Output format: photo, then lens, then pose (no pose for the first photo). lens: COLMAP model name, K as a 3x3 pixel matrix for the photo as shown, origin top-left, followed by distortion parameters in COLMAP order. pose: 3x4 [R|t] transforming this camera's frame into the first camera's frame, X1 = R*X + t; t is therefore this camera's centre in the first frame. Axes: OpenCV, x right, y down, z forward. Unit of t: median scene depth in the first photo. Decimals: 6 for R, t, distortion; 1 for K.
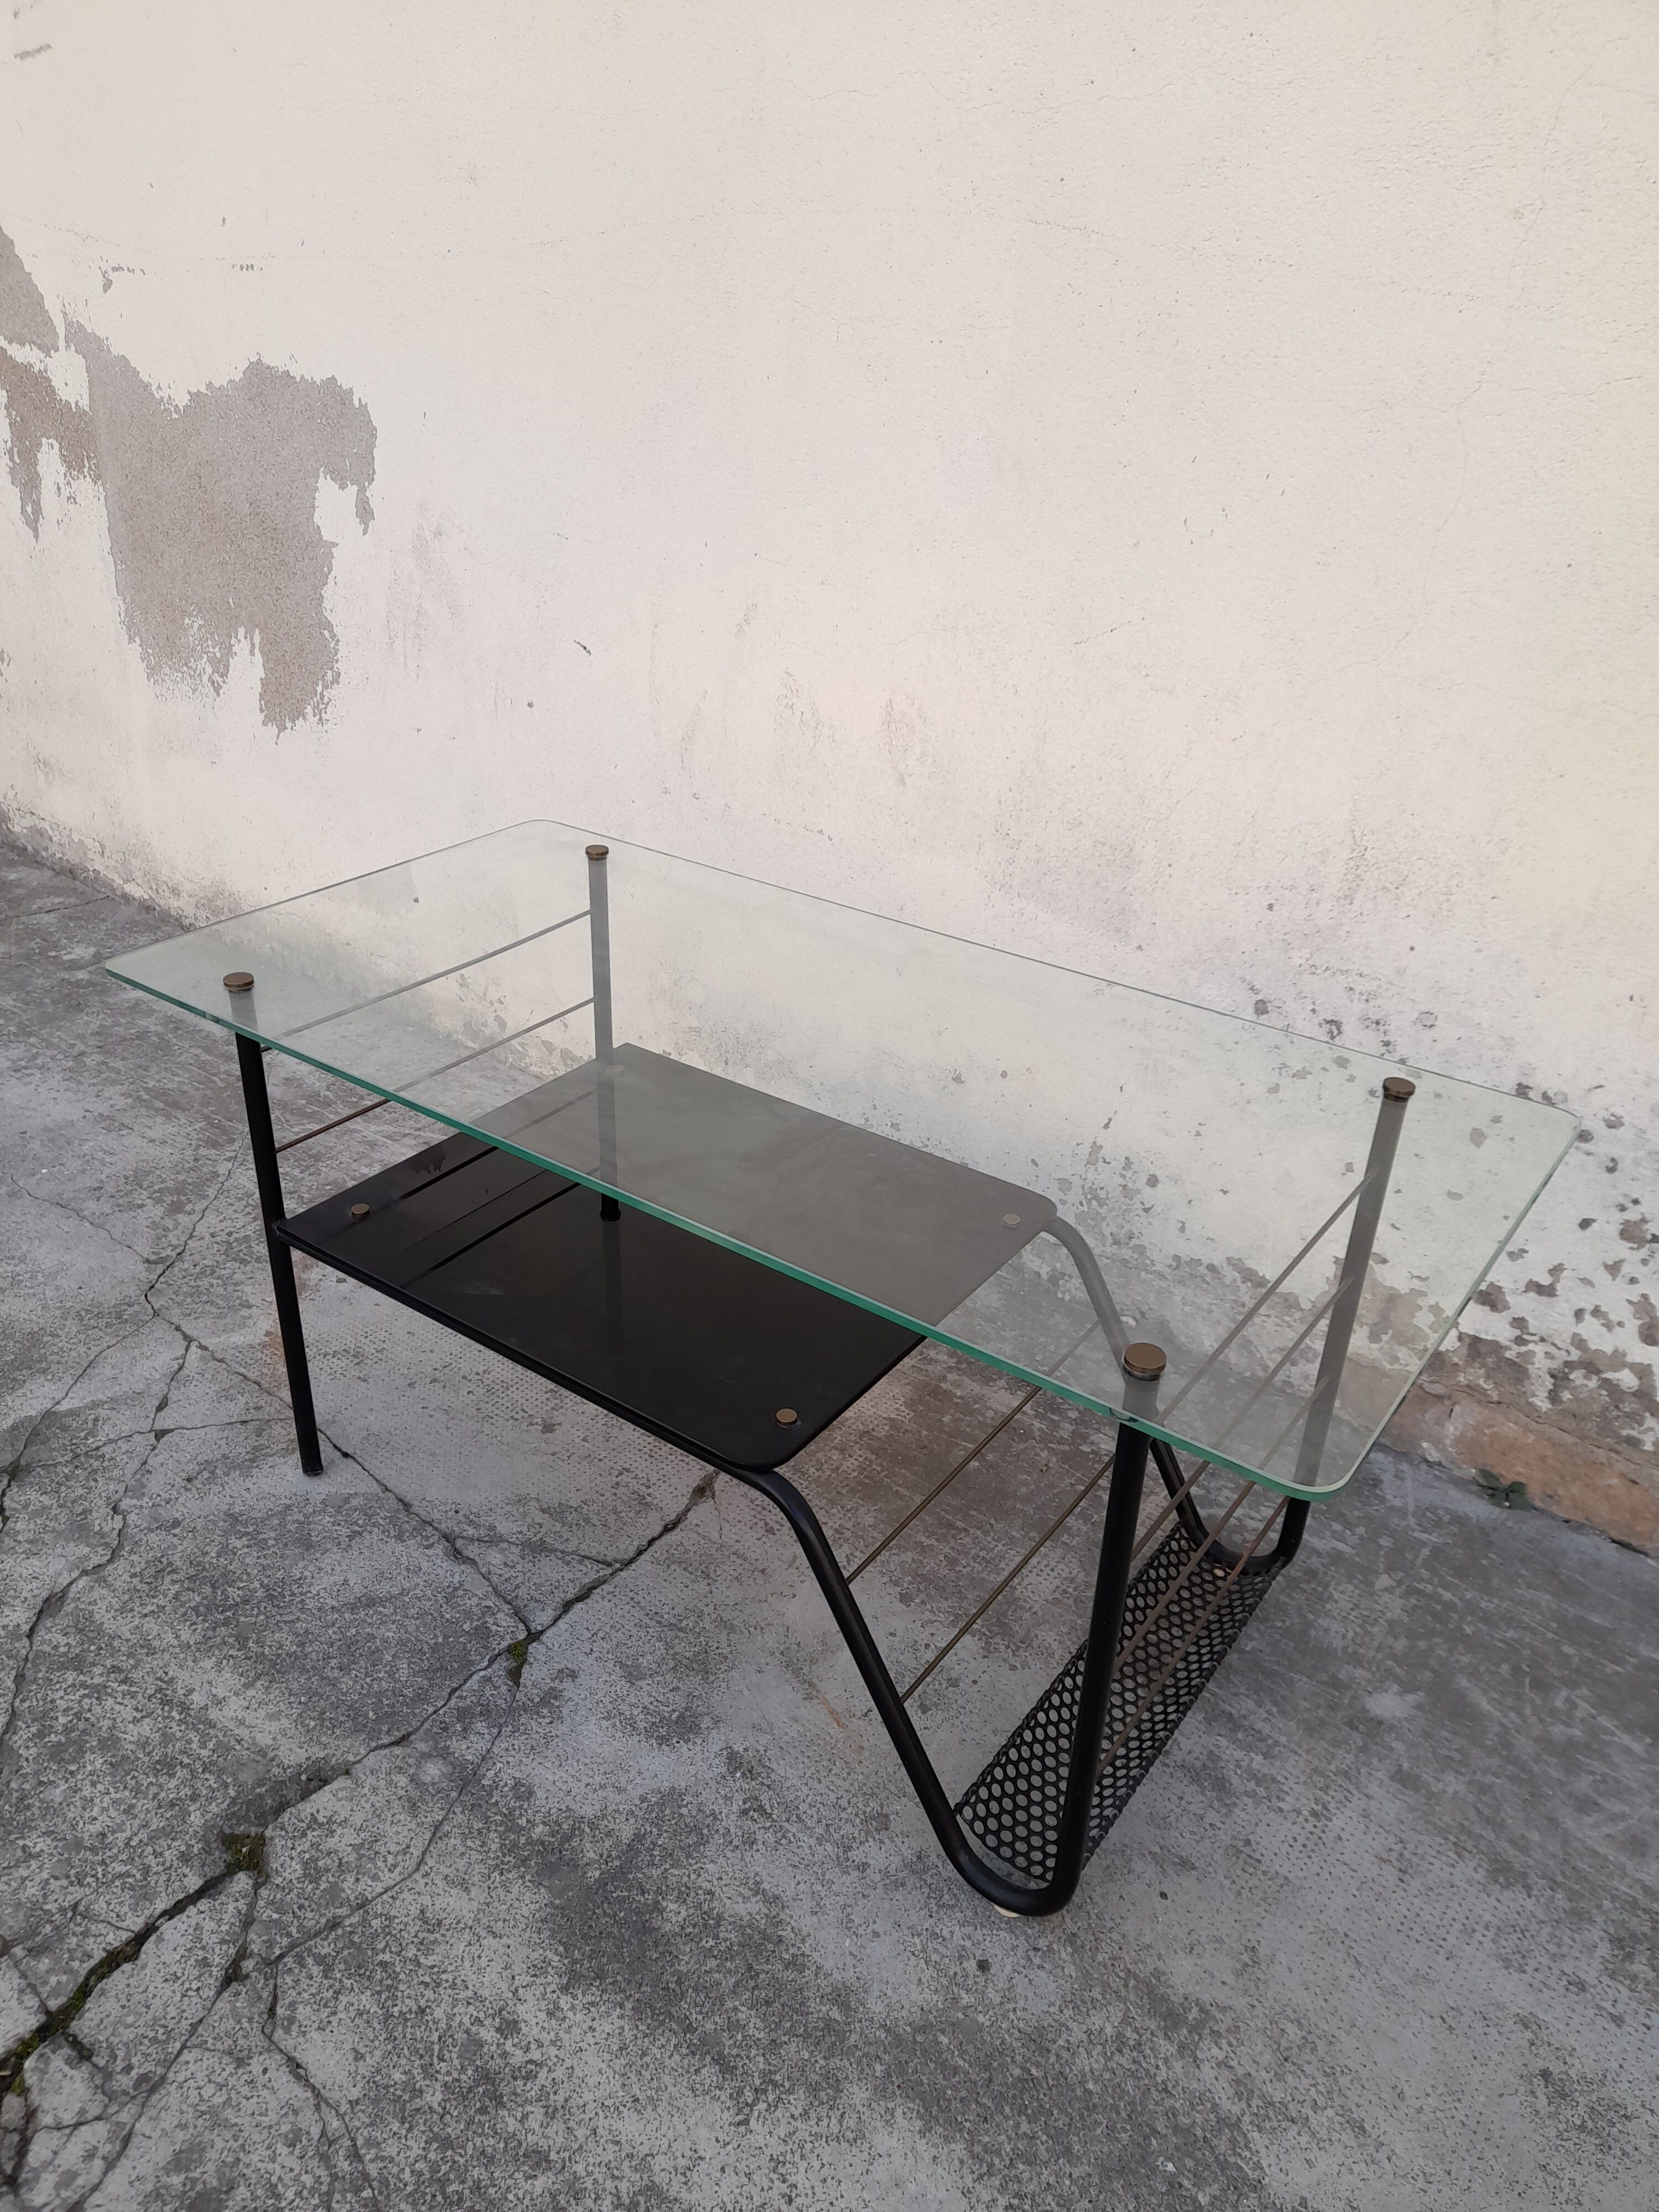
lens RADIAL K [[1642.7, 0, 793.2], [0, 1642.7, 1102.9], [0, 0, 1]] dist [0.030466, -0.026447]
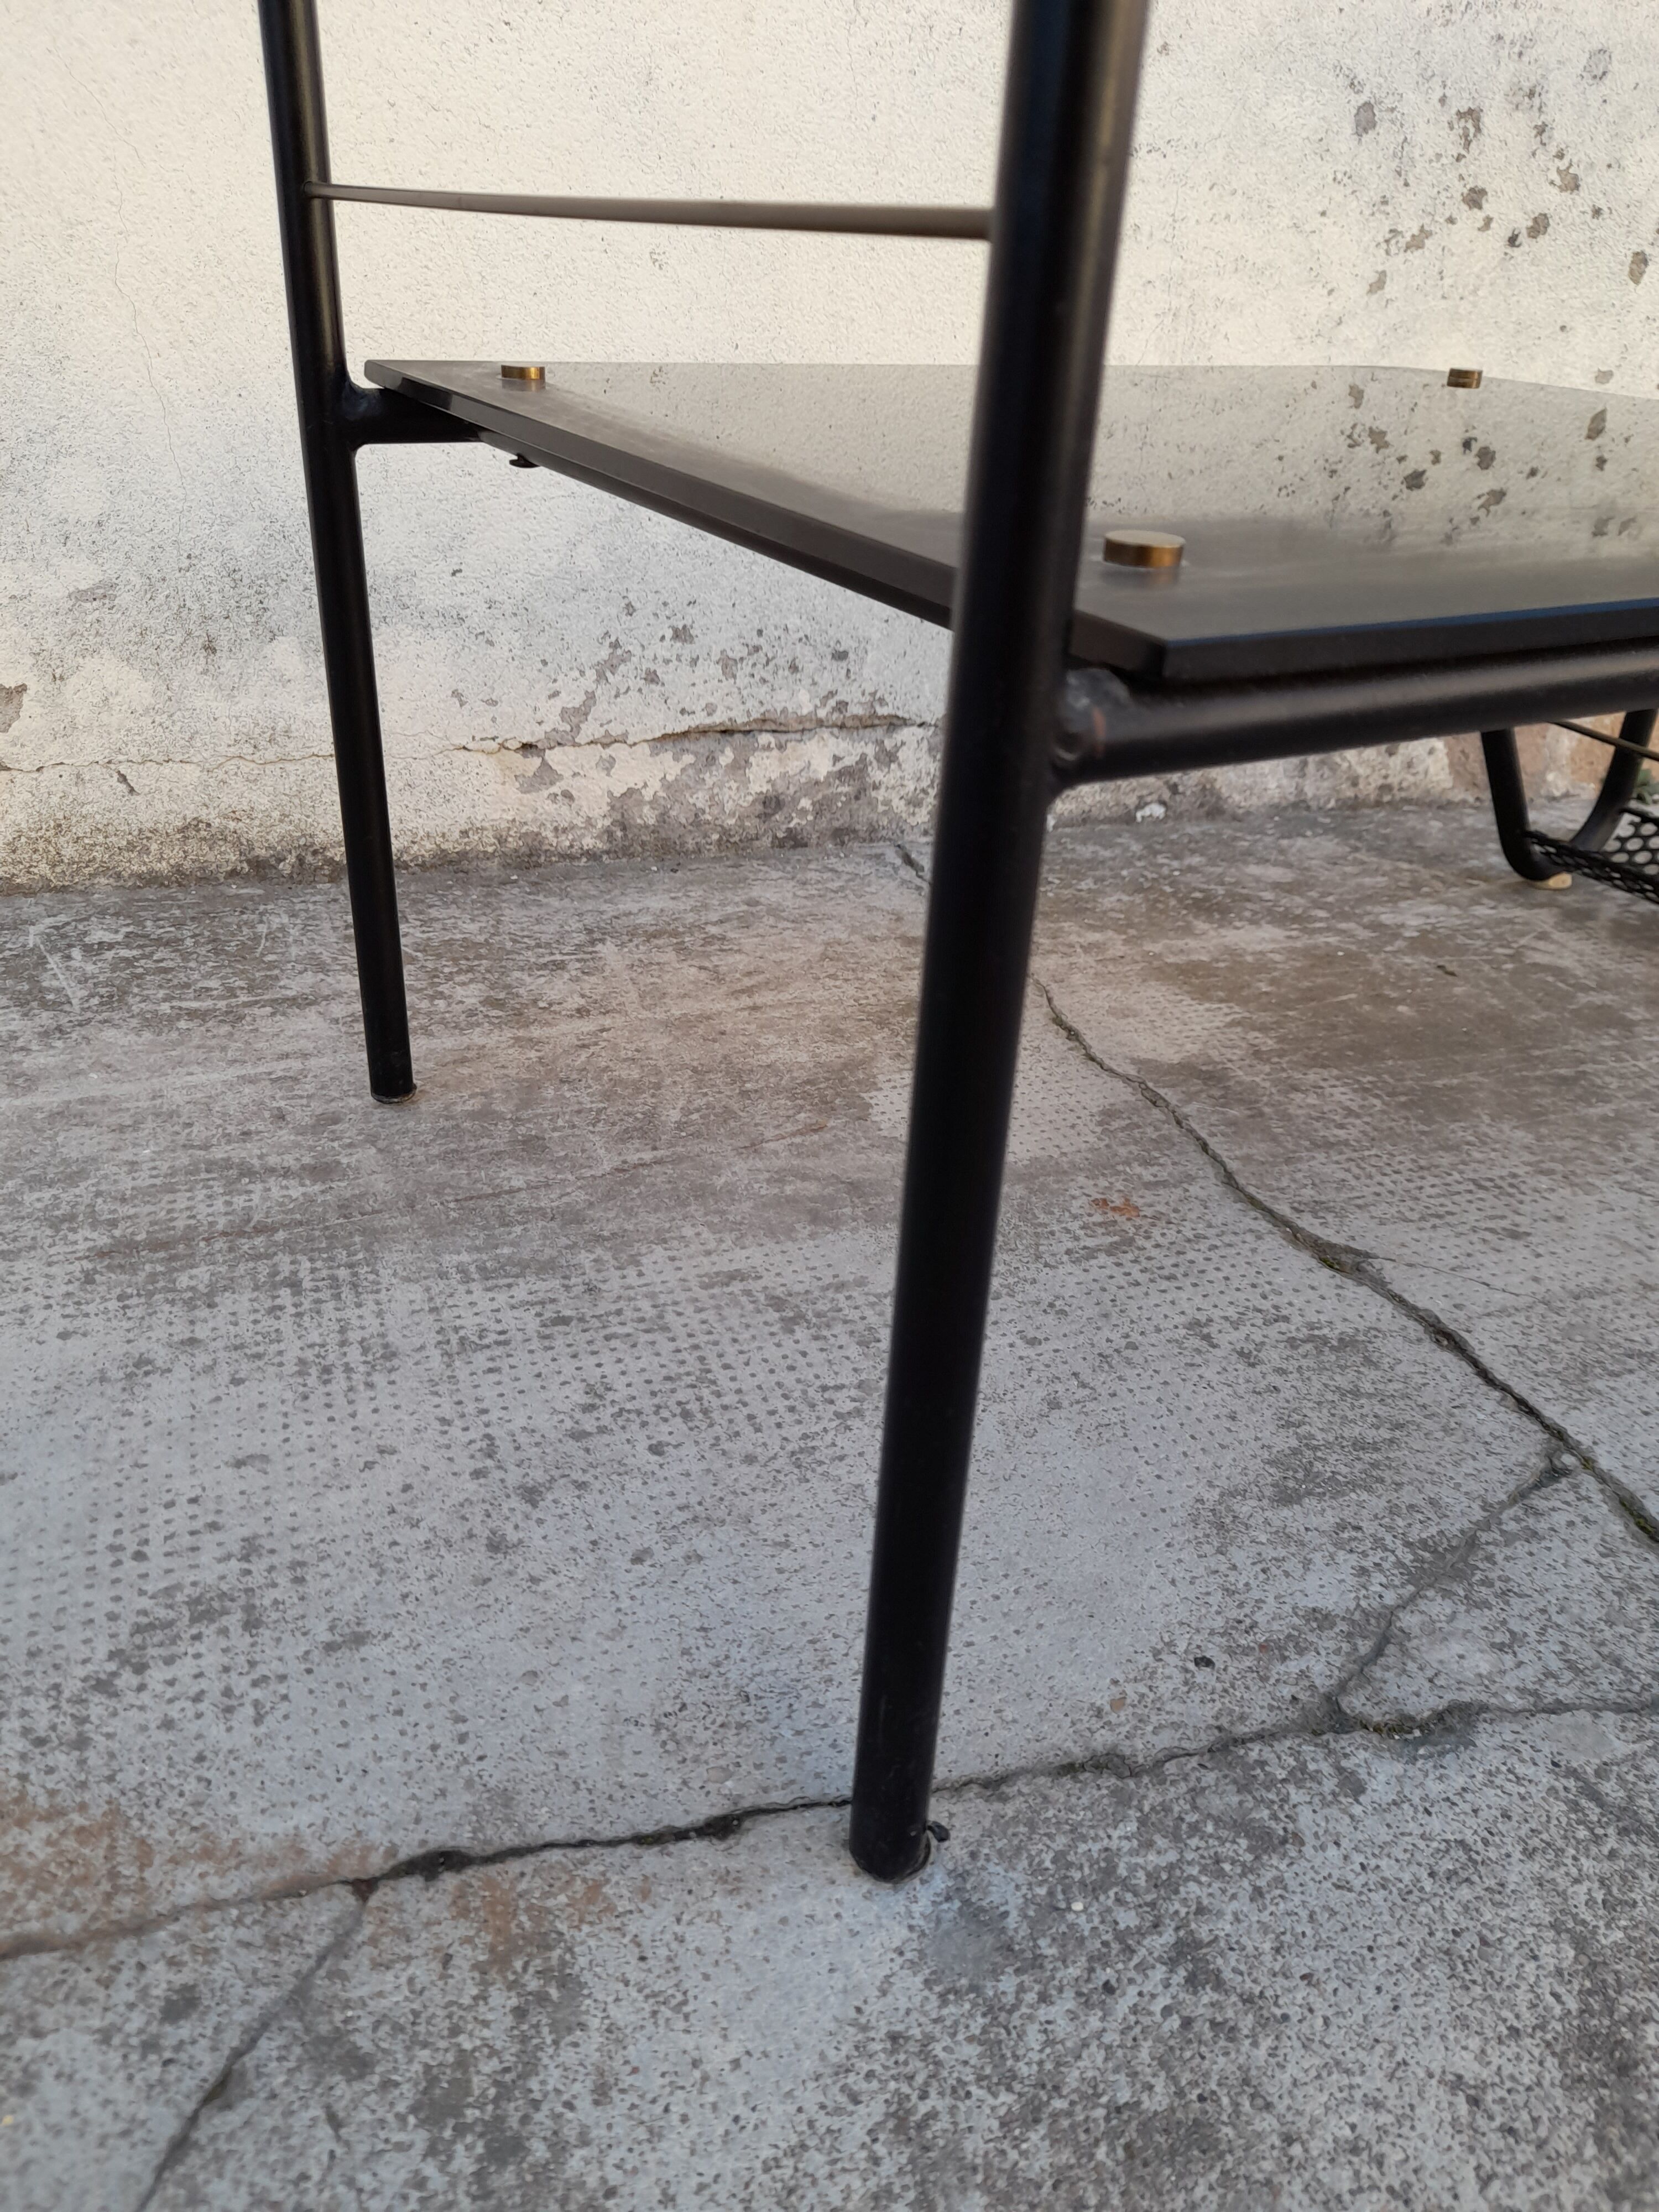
lens RADIAL K [[1642.7, 0, 803.5], [0, 1642.7, 1117.1], [0, 0, 1]] dist [0.030466, -0.026447]
pose [[0.558510, -0.399873, 0.726752, -0.446185], [0.365675, 0.905097, 0.216980, 0.070686], [-0.744545, 0.144570, 0.651730, 0.890081]]
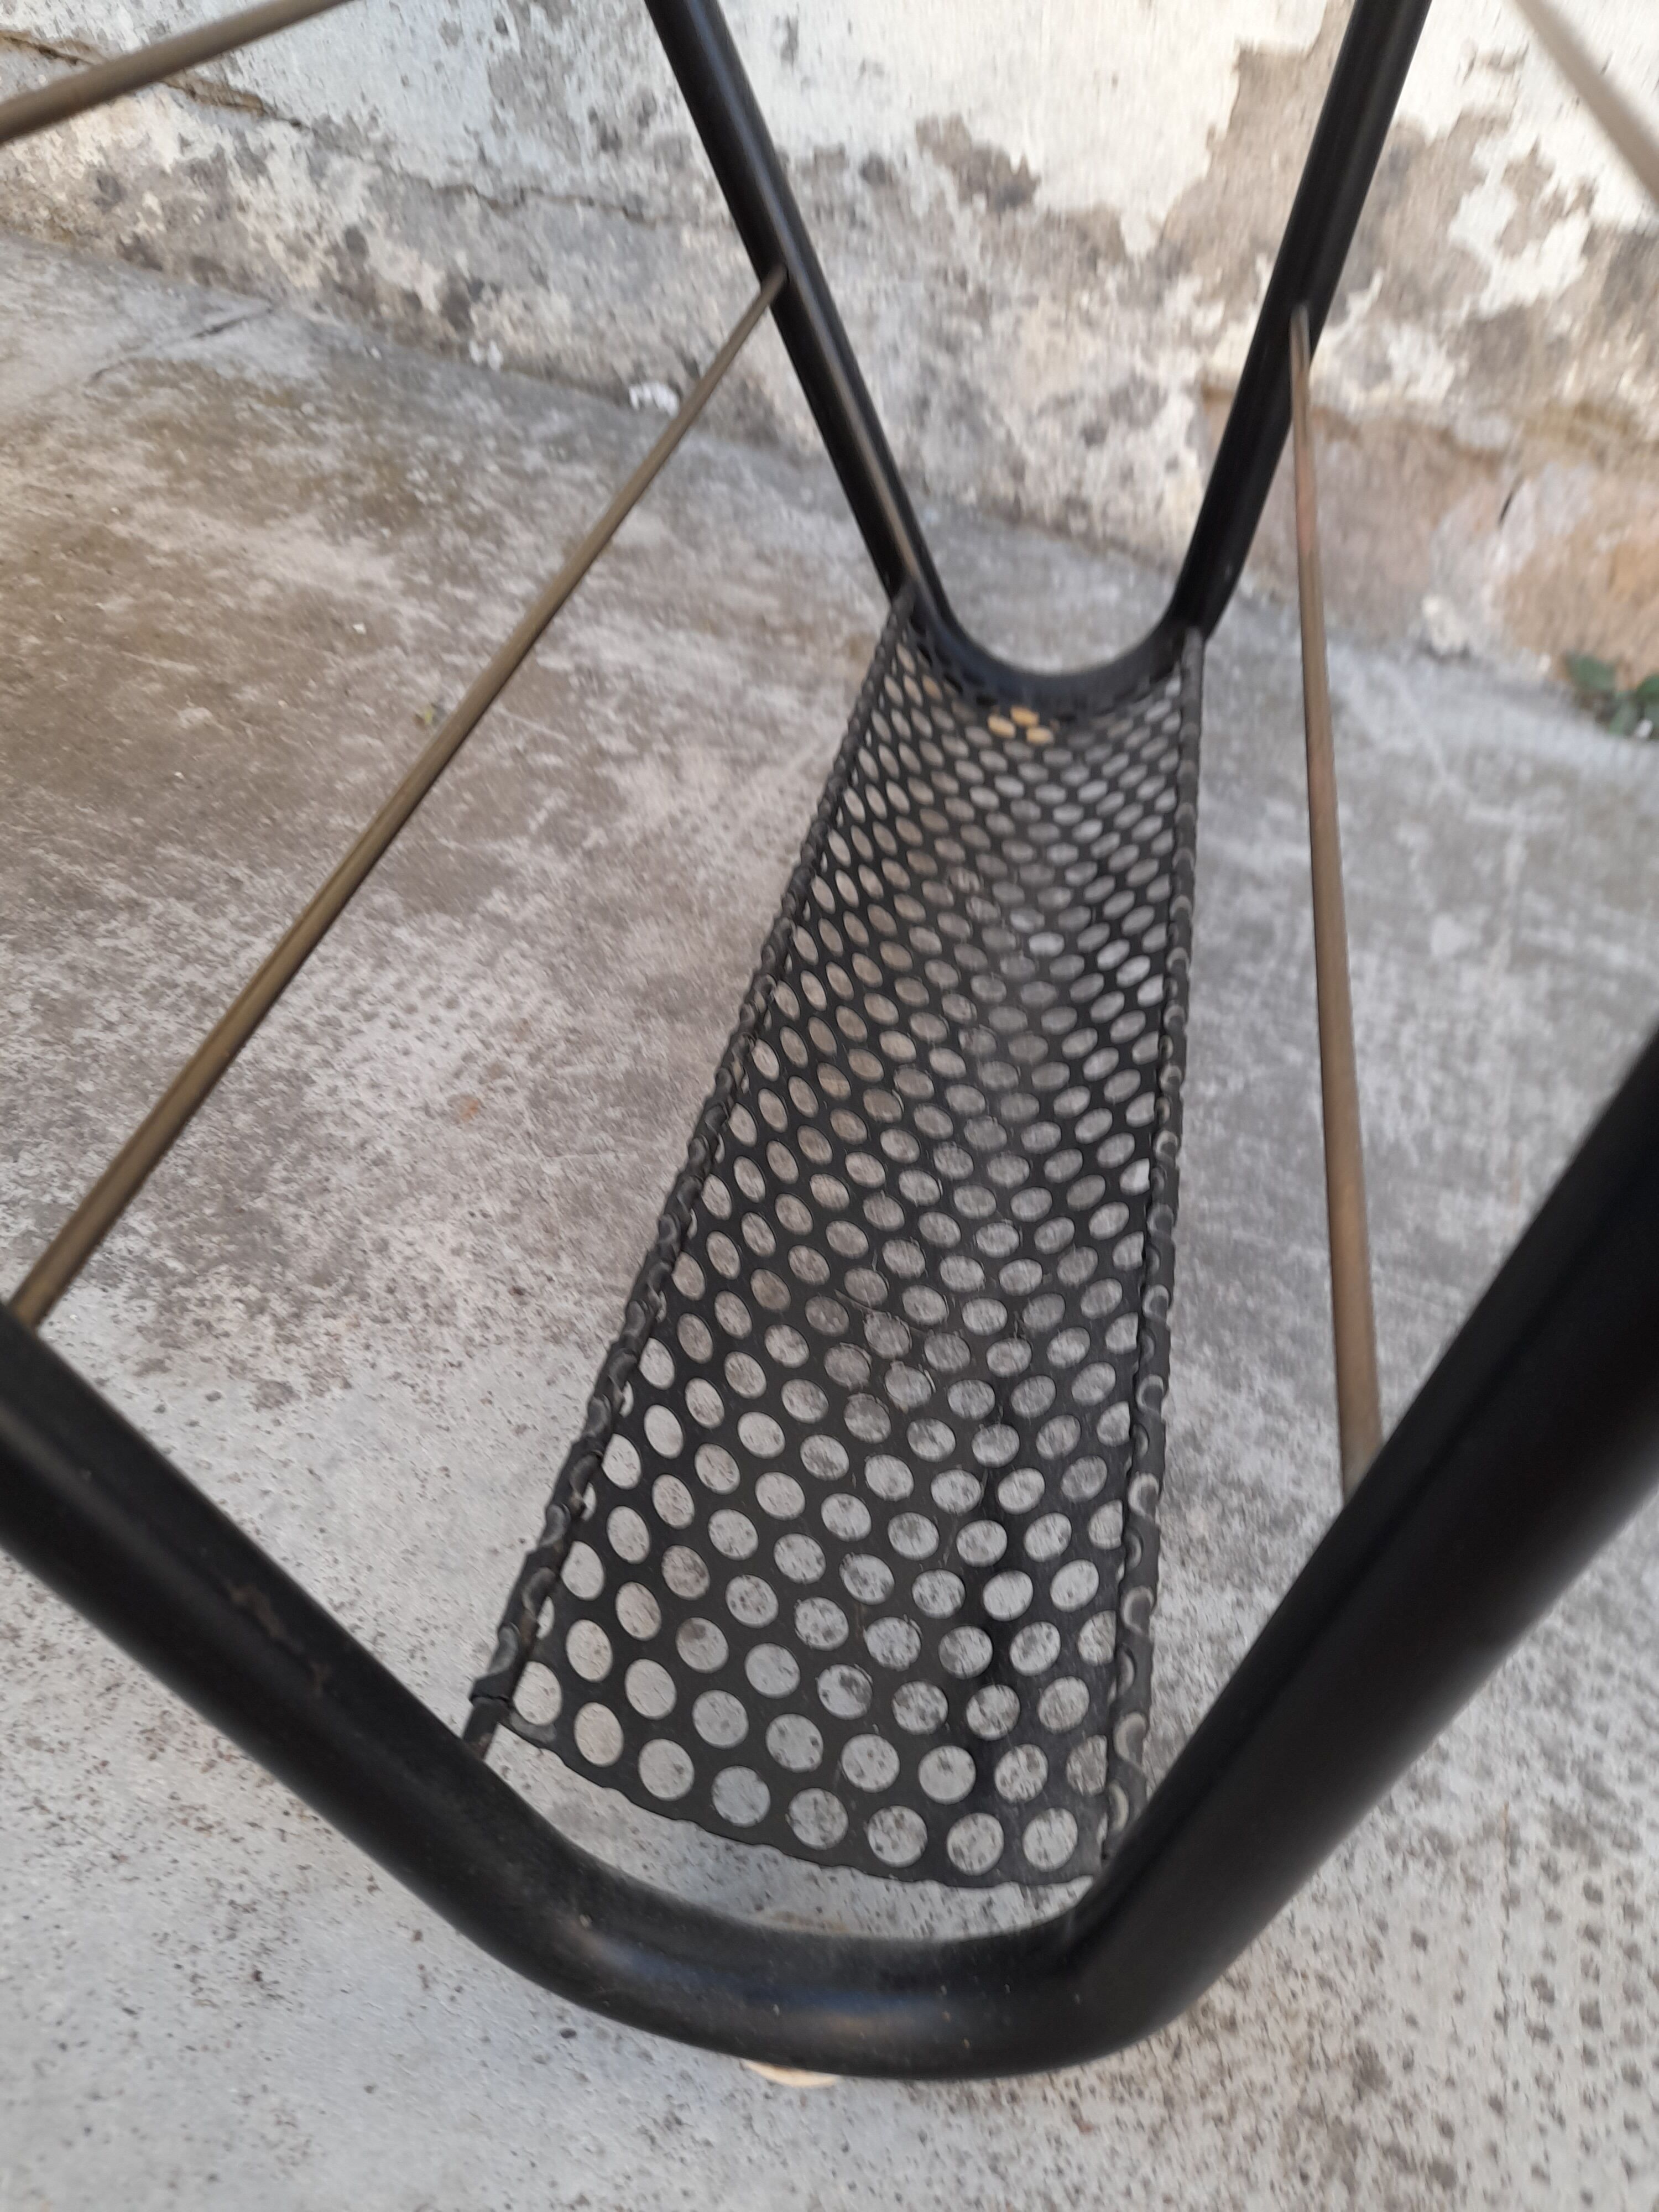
lens RADIAL K [[1642.7, 0, 789.3], [0, 1642.7, 1112.8], [0, 0, 1]] dist [0.030466, -0.026447]
pose [[0.956874, -0.116679, 0.266043, 0.139885], [0.037089, 0.957369, 0.286476, 0.229591], [-0.288127, -0.264254, 0.920409, 0.741029]]
